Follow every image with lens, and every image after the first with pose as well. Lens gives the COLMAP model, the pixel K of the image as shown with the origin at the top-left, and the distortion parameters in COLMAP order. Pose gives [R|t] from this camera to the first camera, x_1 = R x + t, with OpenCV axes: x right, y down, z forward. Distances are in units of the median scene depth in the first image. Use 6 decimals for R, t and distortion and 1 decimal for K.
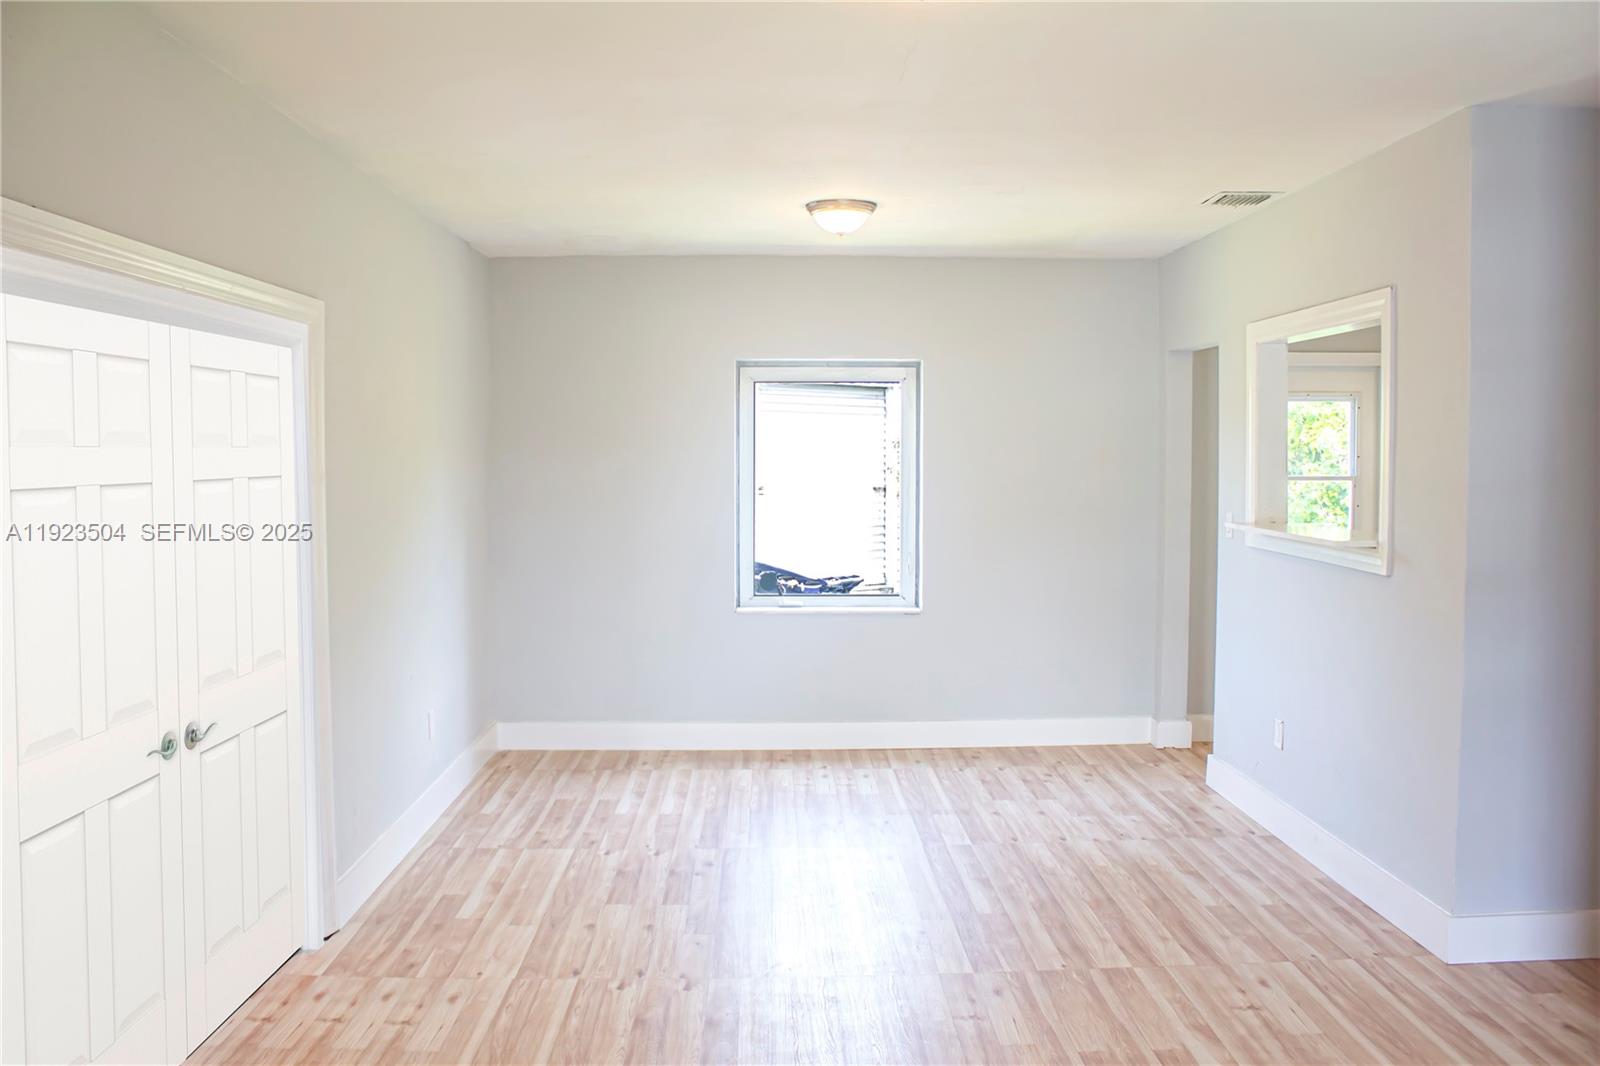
lens RADIAL K [[1325.8, 0, 800.0], [0, 1325.8, 533.0], [0, 0, 1]] dist [-0.162979, 0.138364]
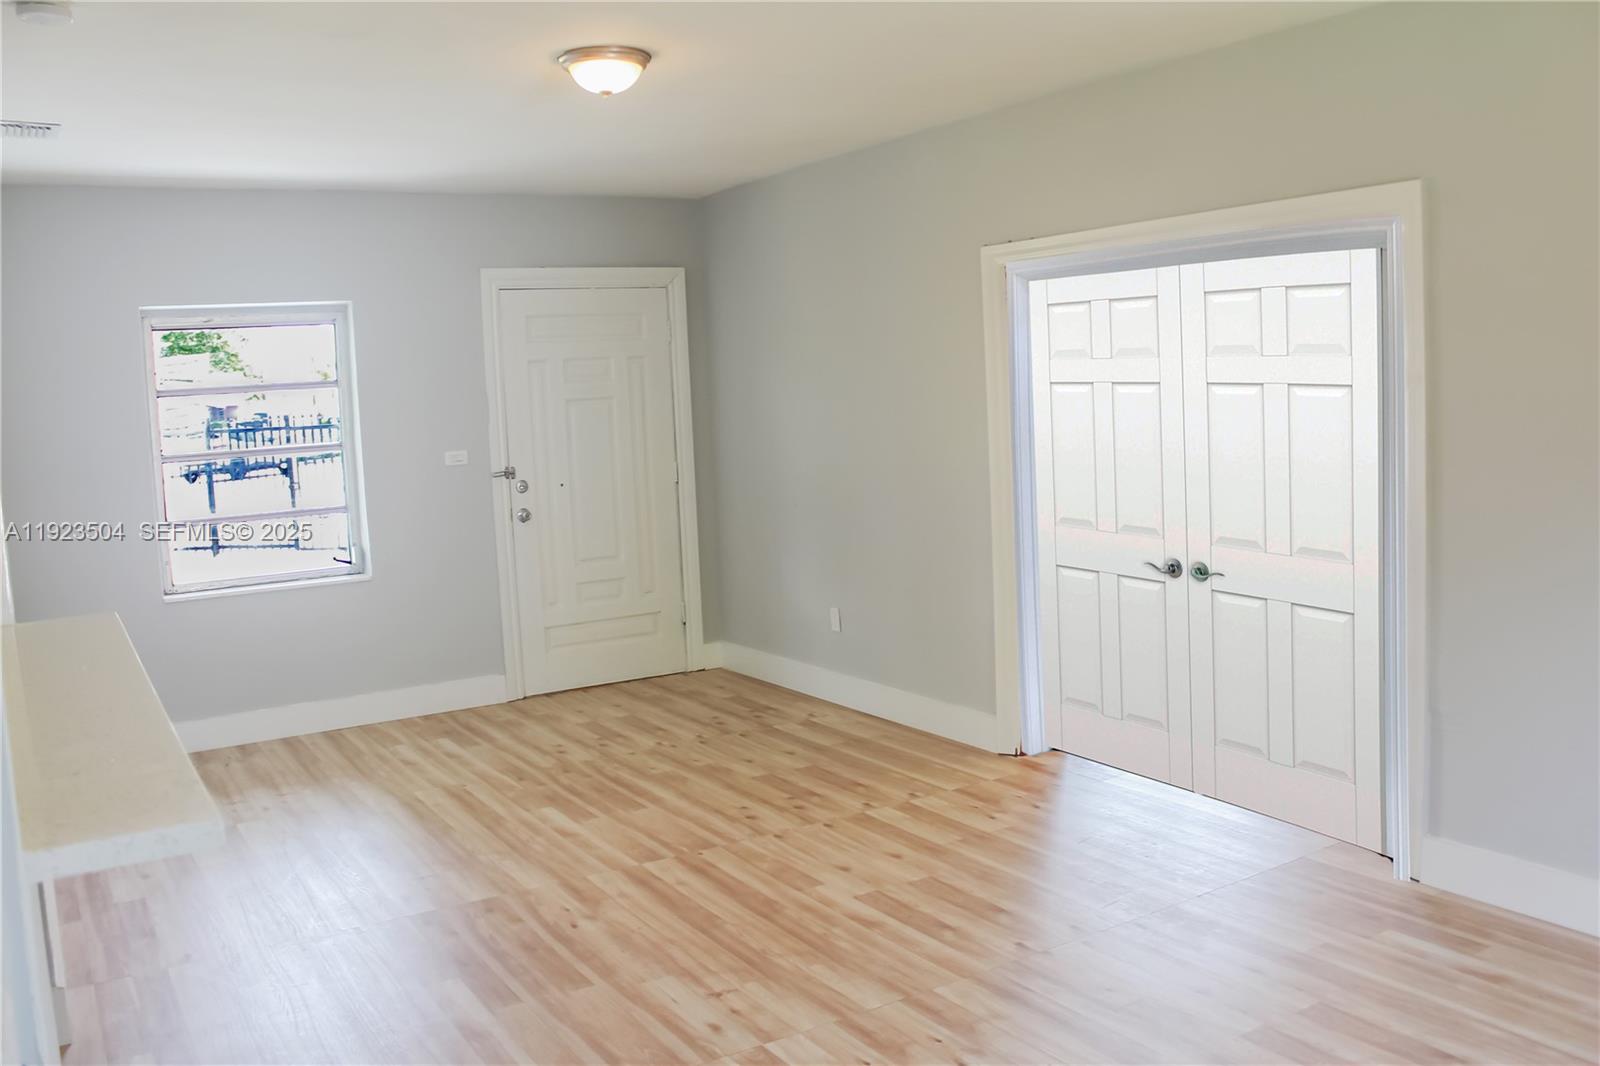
lens RADIAL K [[1325.8, 0, 800.0], [0, 1325.8, 533.0], [0, 0, 1]] dist [-0.162979, 0.138364]
pose [[-0.859571, 0.096046, -0.501910, 0.405175], [0.018045, 0.987271, 0.158022, -0.075477], [0.510698, 0.126774, -0.850362, 1.390224]]
